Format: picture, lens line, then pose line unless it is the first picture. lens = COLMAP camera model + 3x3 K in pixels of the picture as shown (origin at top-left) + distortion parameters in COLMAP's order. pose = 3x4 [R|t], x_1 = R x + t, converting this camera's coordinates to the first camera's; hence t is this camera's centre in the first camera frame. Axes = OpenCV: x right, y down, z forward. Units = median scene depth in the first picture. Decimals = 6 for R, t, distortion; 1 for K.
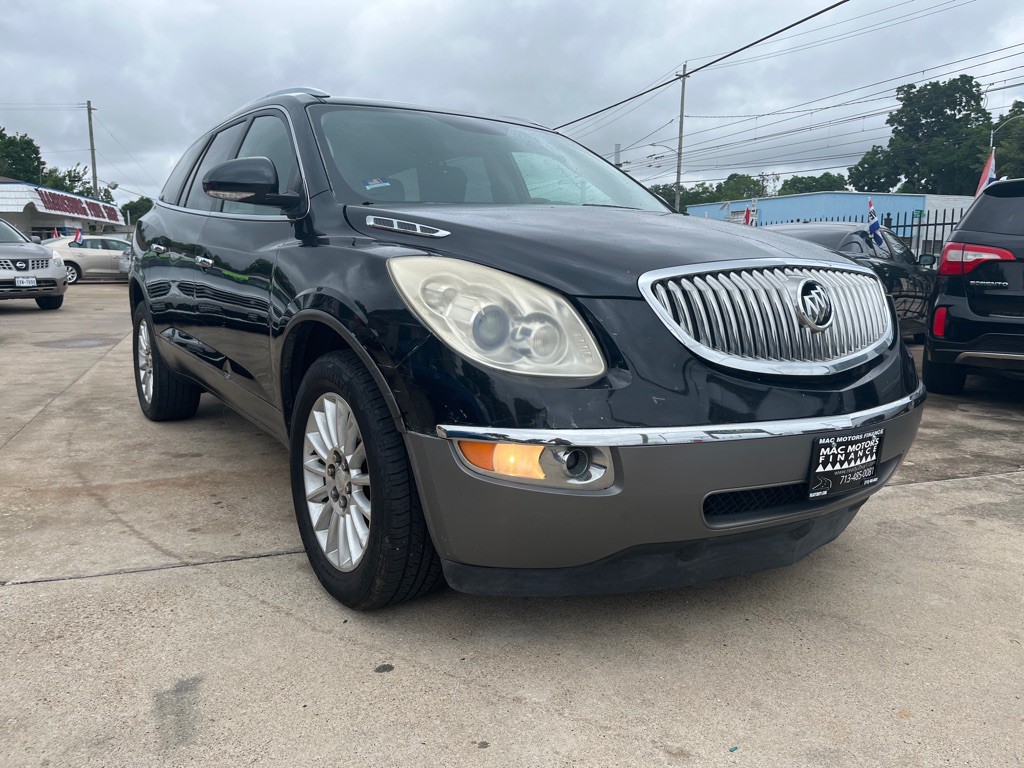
lens RADIAL K [[772.1, 0, 519.3], [0, 772.1, 384.5], [0, 0, 1]] dist [0.078333, -0.115137]
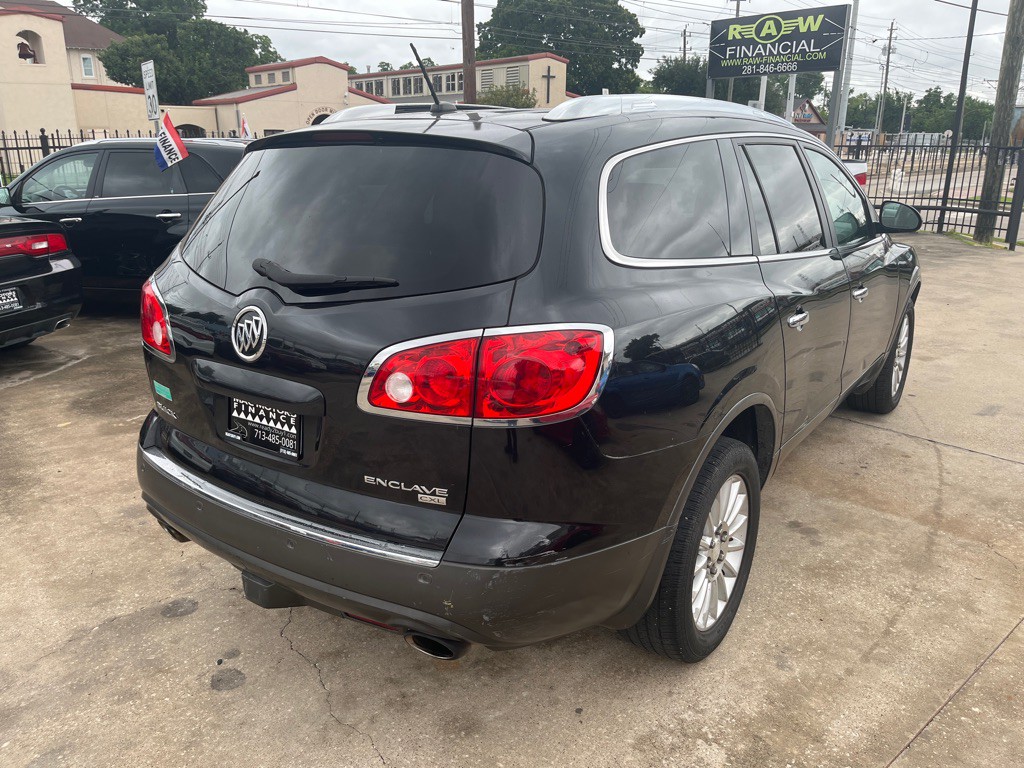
lens RADIAL K [[772.1, 0, 514.6], [0, 772.1, 395.9], [0, 0, 1]] dist [0.078333, -0.115137]
pose [[-0.346065, -0.306238, 0.886825, -1.741292], [0.143908, 0.916718, 0.372718, -0.699883], [-0.927108, 0.256606, -0.273174, 2.498122]]
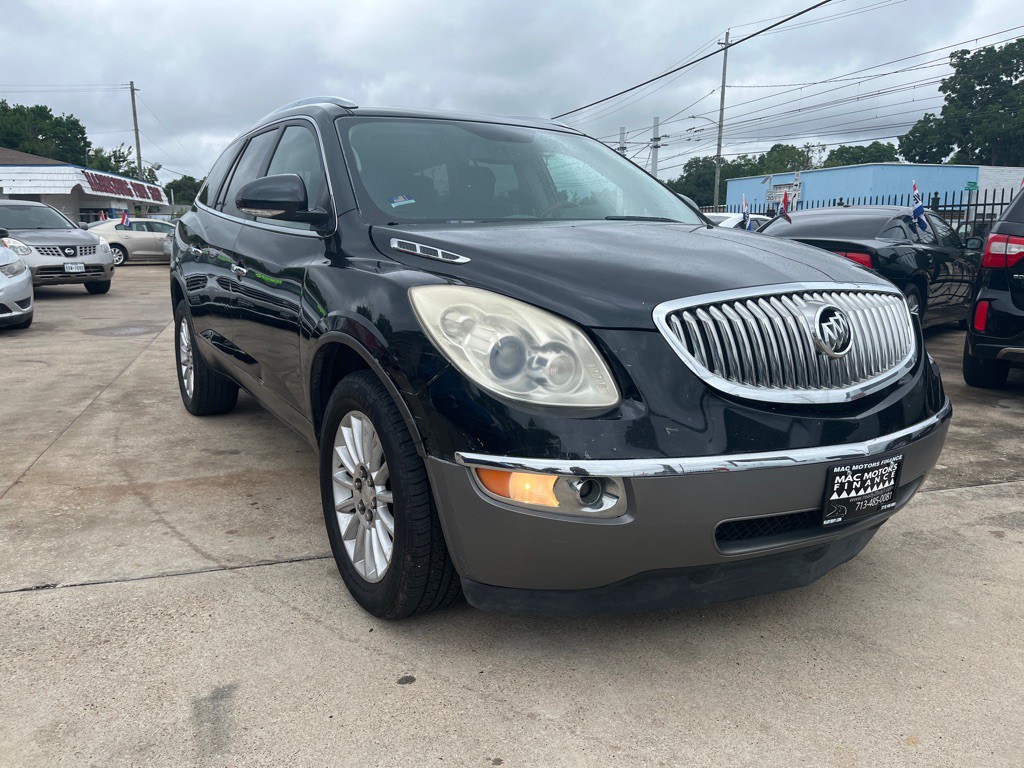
lens RADIAL K [[772.1, 0, 509.8], [0, 772.1, 389.3], [0, 0, 1]] dist [0.078333, -0.115137]
pose [[0.998307, 0.004914, -0.057965, 0.020410], [-0.002769, 0.999311, 0.037019, -0.054819], [0.058107, -0.036796, 0.997632, -0.020417]]
